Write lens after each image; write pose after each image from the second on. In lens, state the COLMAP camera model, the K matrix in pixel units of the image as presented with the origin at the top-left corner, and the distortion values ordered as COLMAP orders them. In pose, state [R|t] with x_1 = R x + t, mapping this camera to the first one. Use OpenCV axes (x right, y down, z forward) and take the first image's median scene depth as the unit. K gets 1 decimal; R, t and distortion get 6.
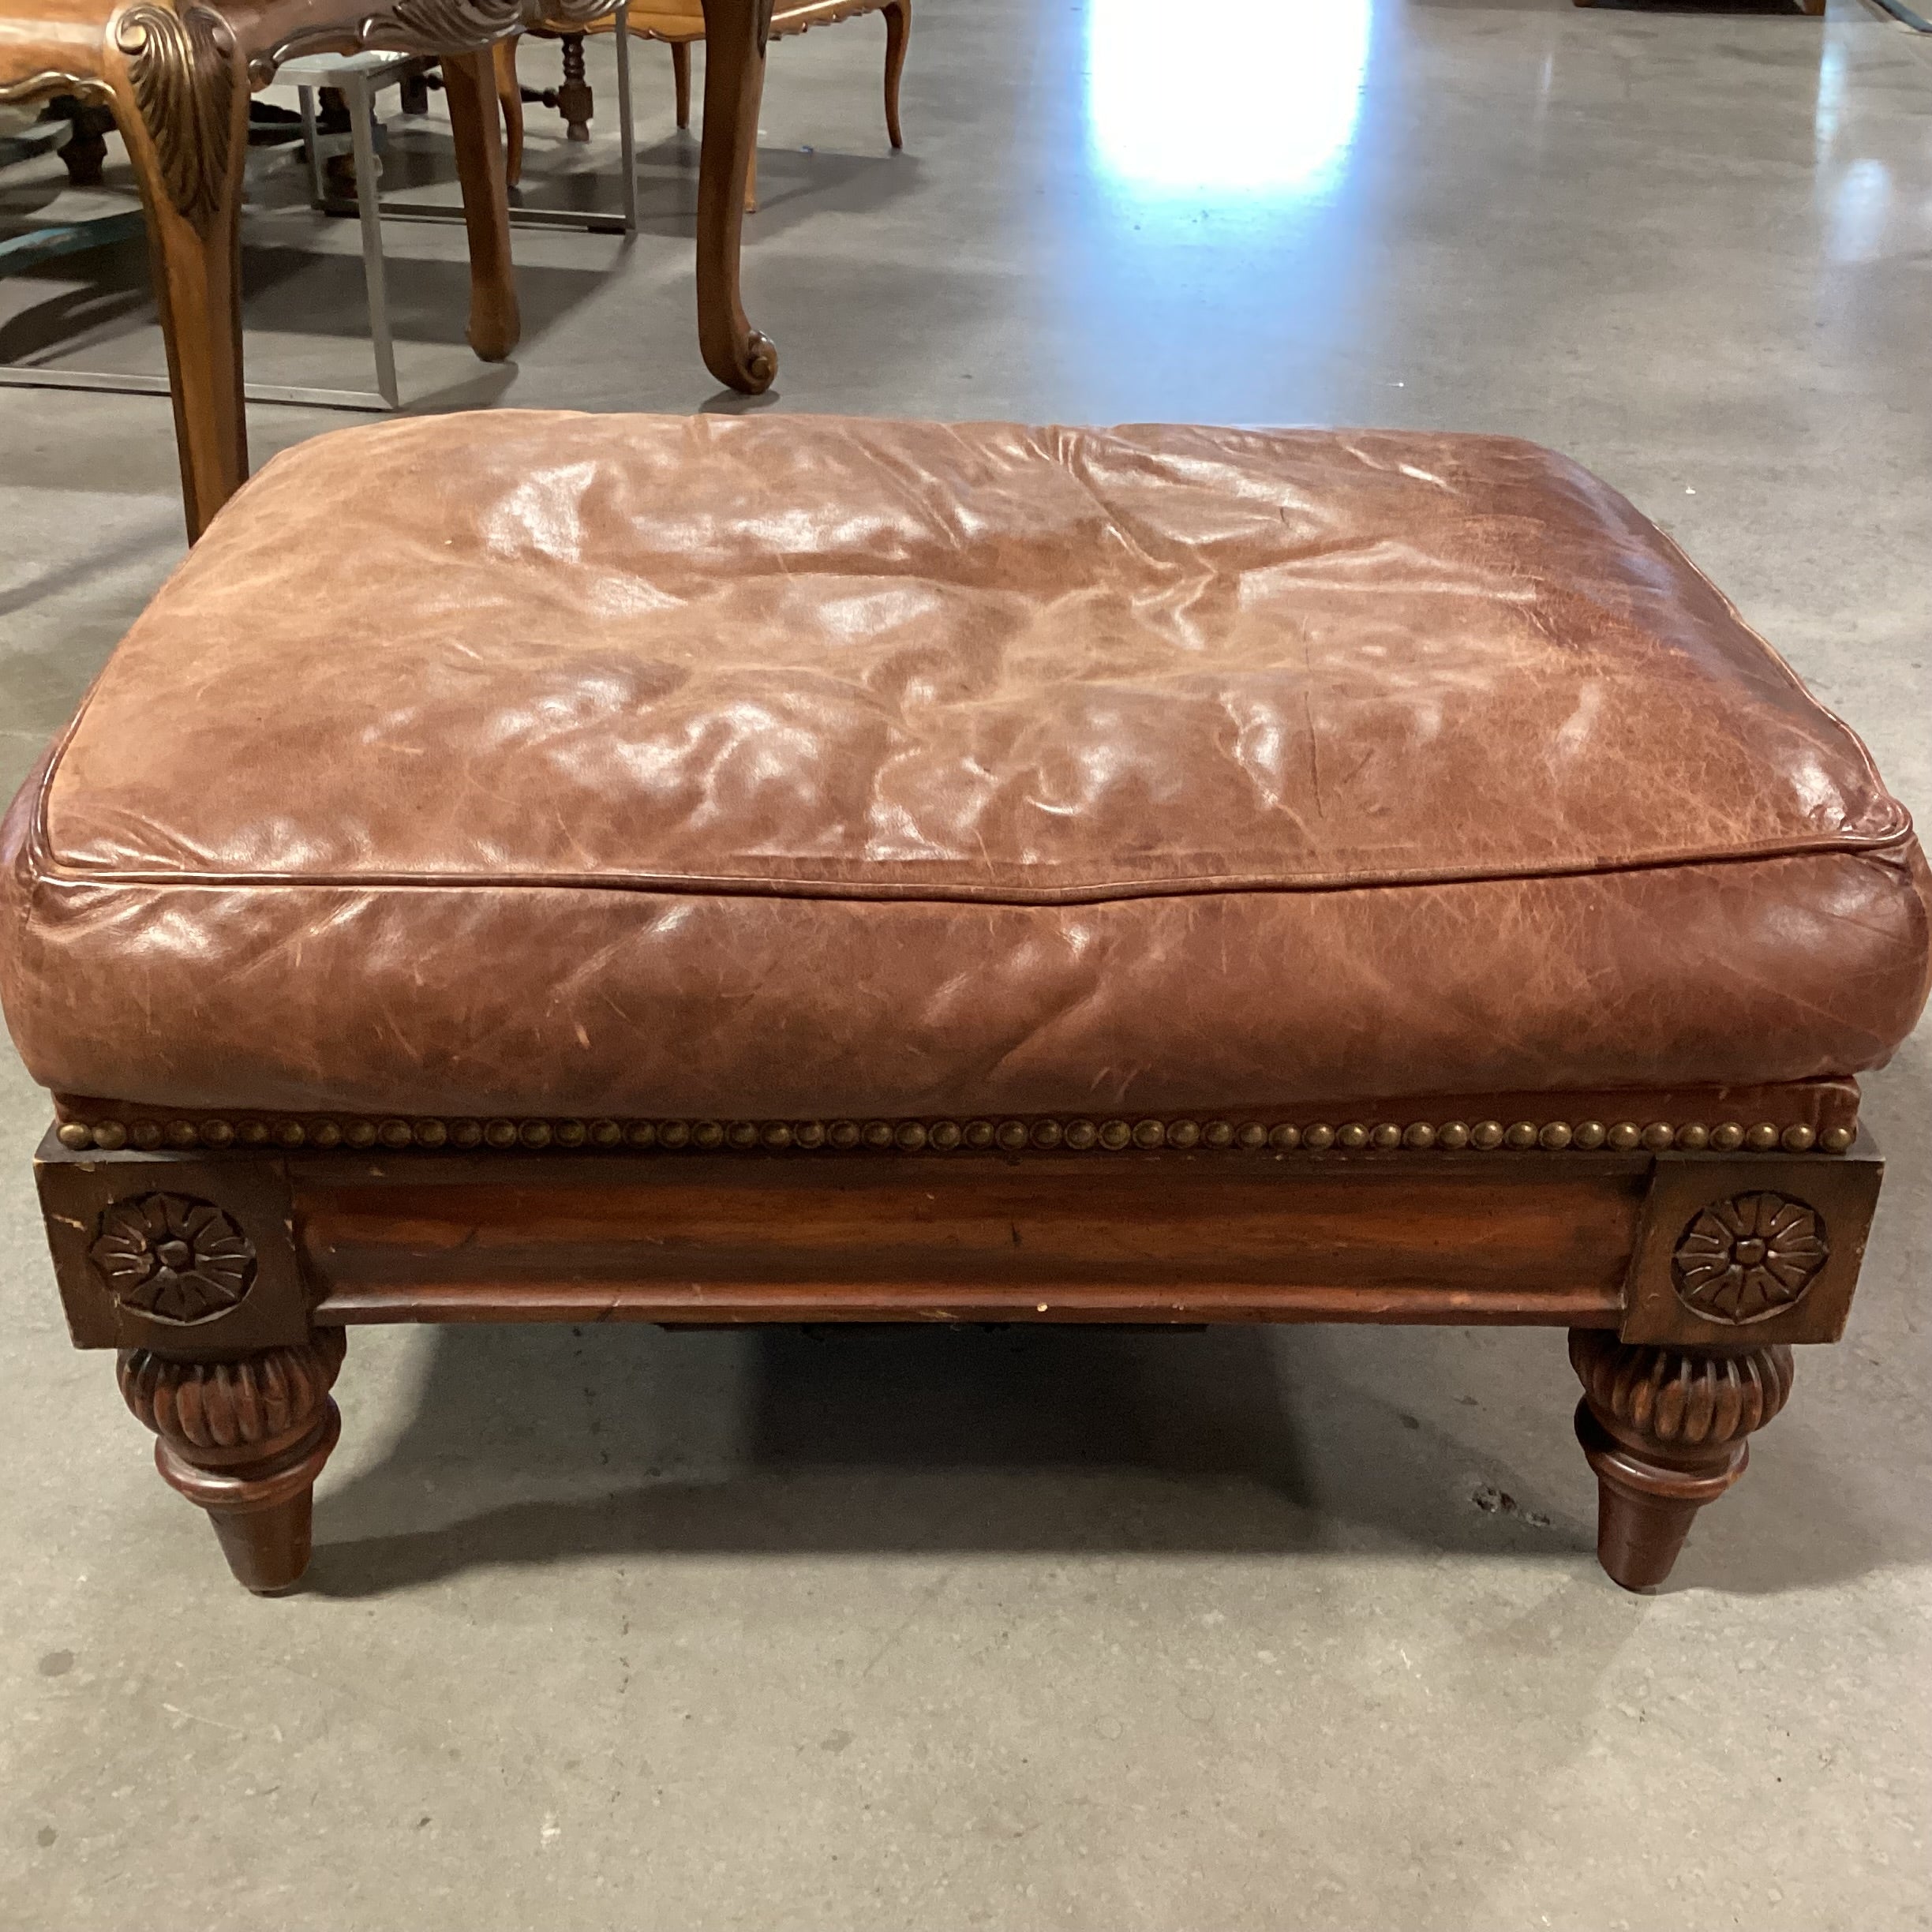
lens RADIAL K [[2323.2, 0, 966.0], [0, 2323.2, 966.0], [0, 0, 1]] dist [0.127968, -0.274353]
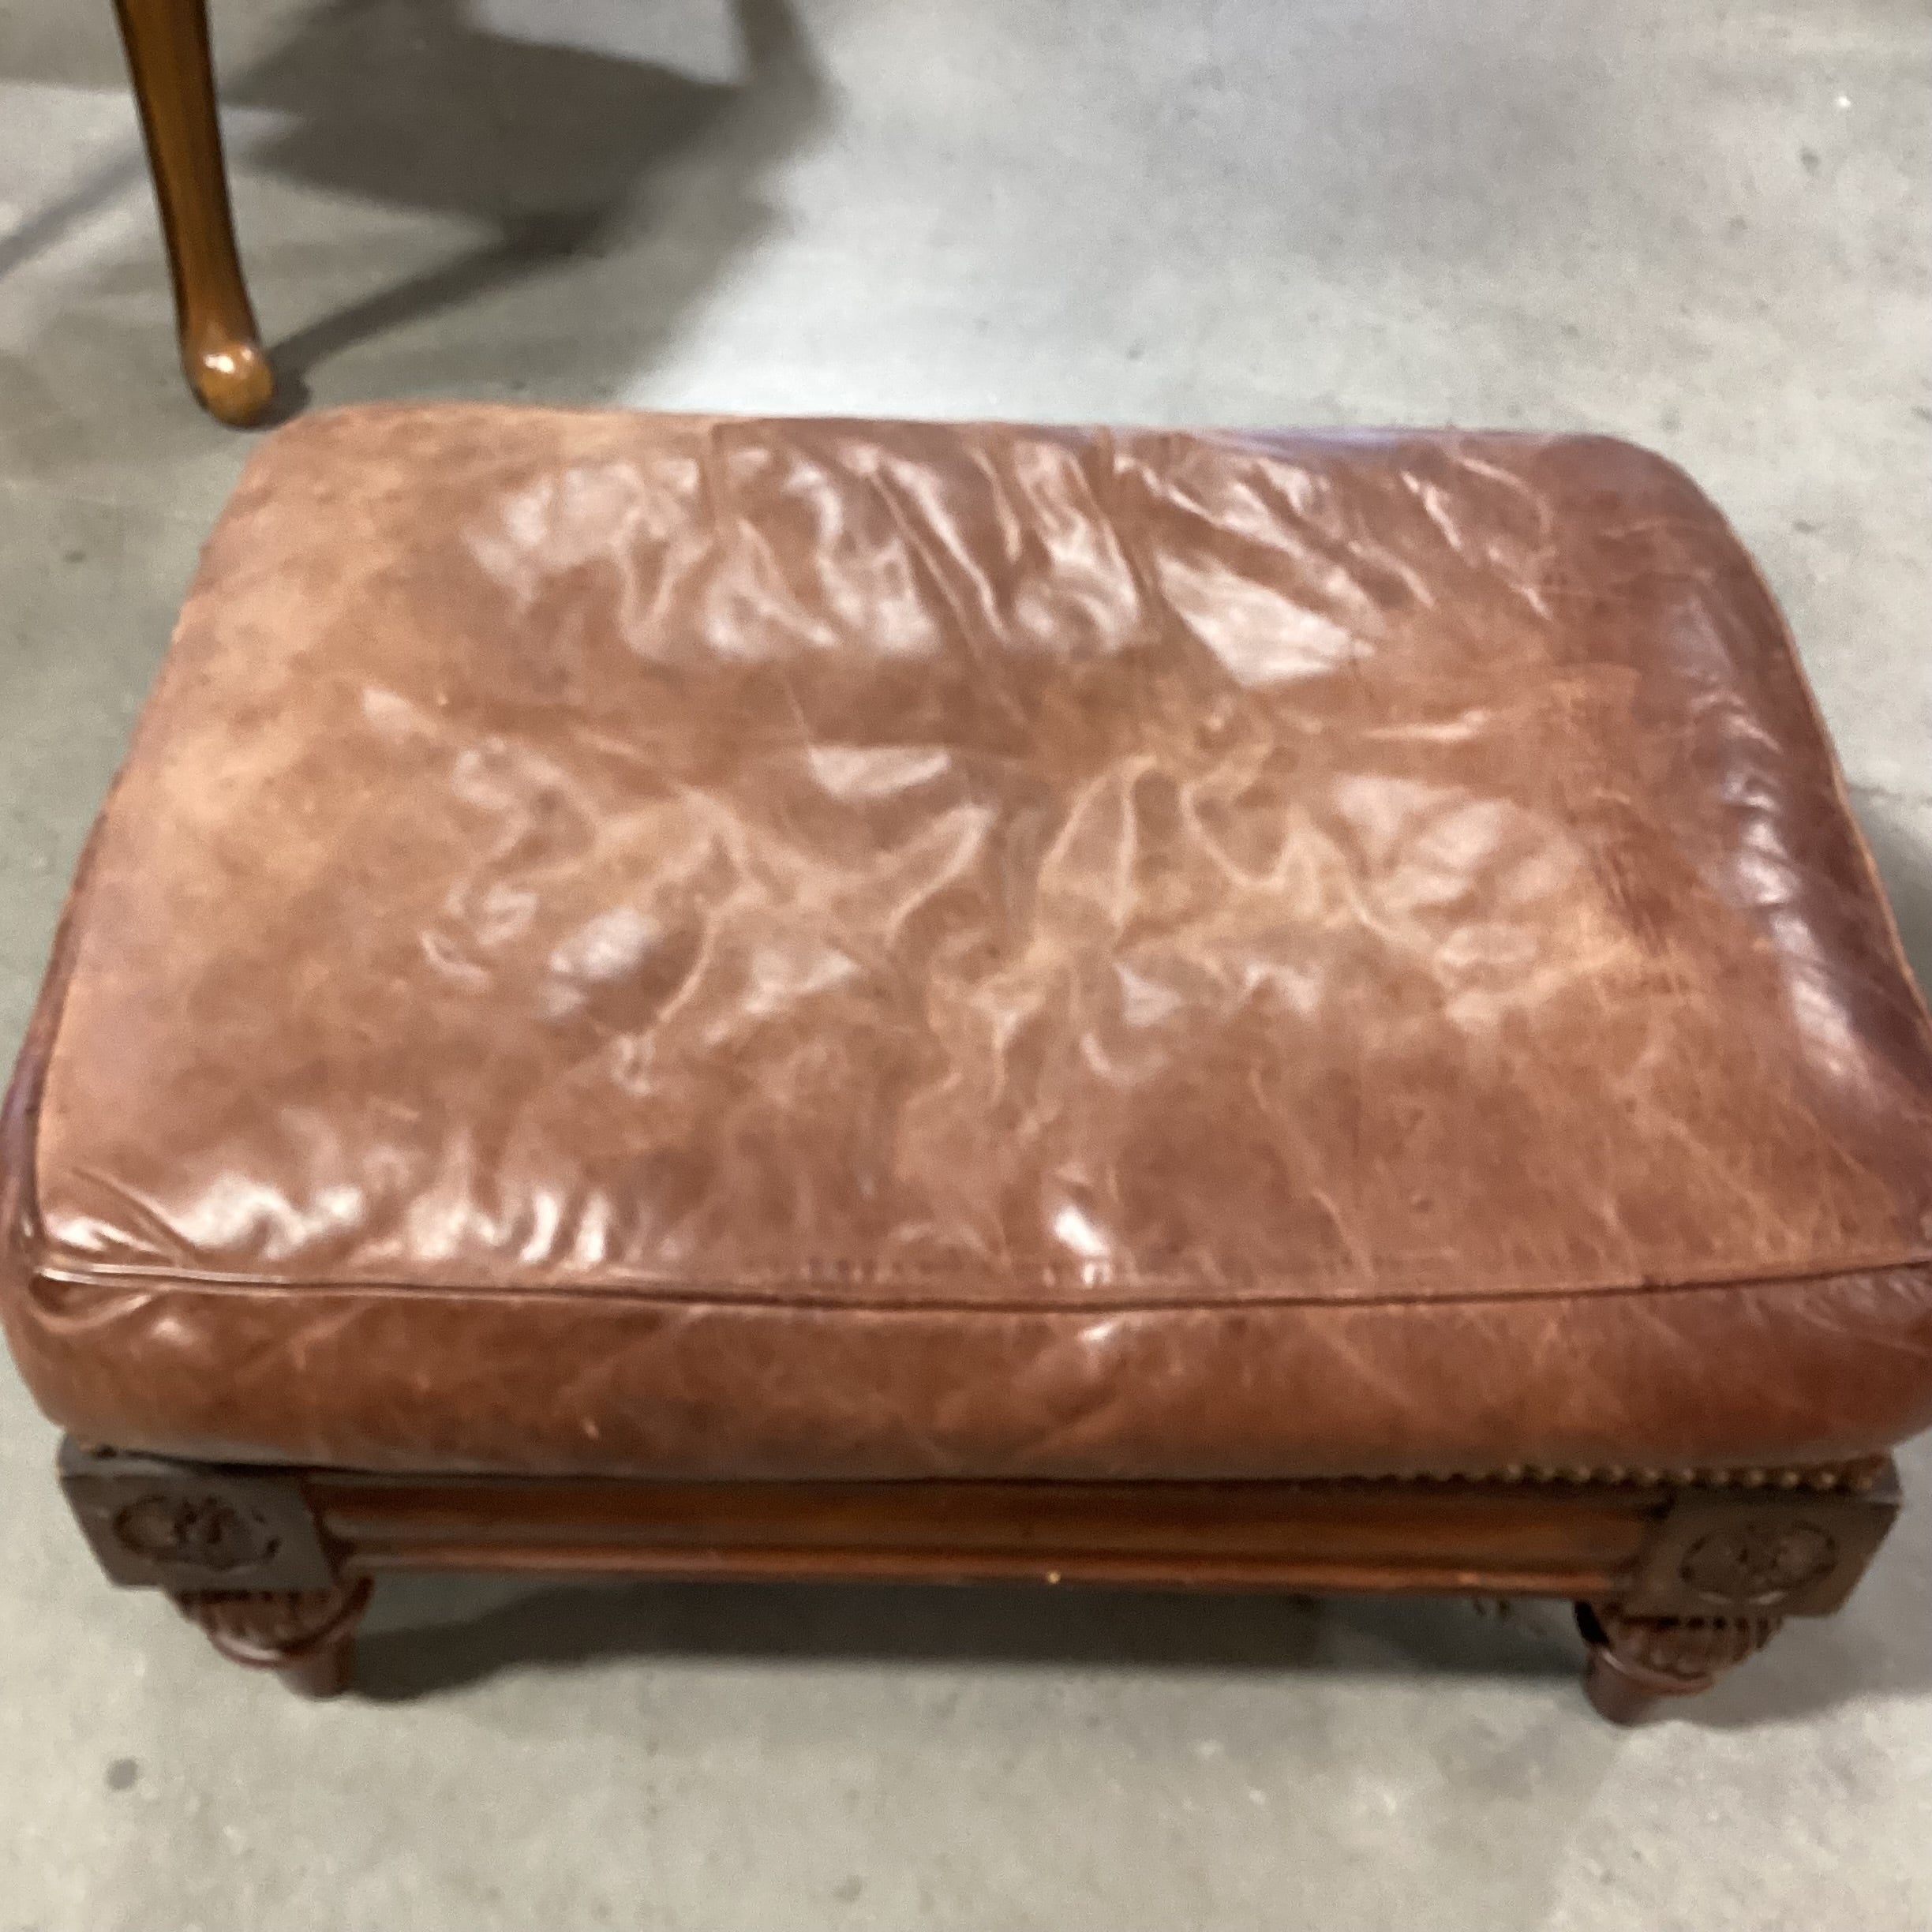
lens RADIAL K [[2336.7, 0, 966.0], [0, 2336.7, 966.0], [0, 0, 1]] dist [0.163426, -0.399782]
pose [[0.999398, 0.029791, -0.017784, 0.005256], [-0.023026, 0.952937, 0.302292, -0.409156], [0.025952, -0.301701, 0.953049, 0.099426]]
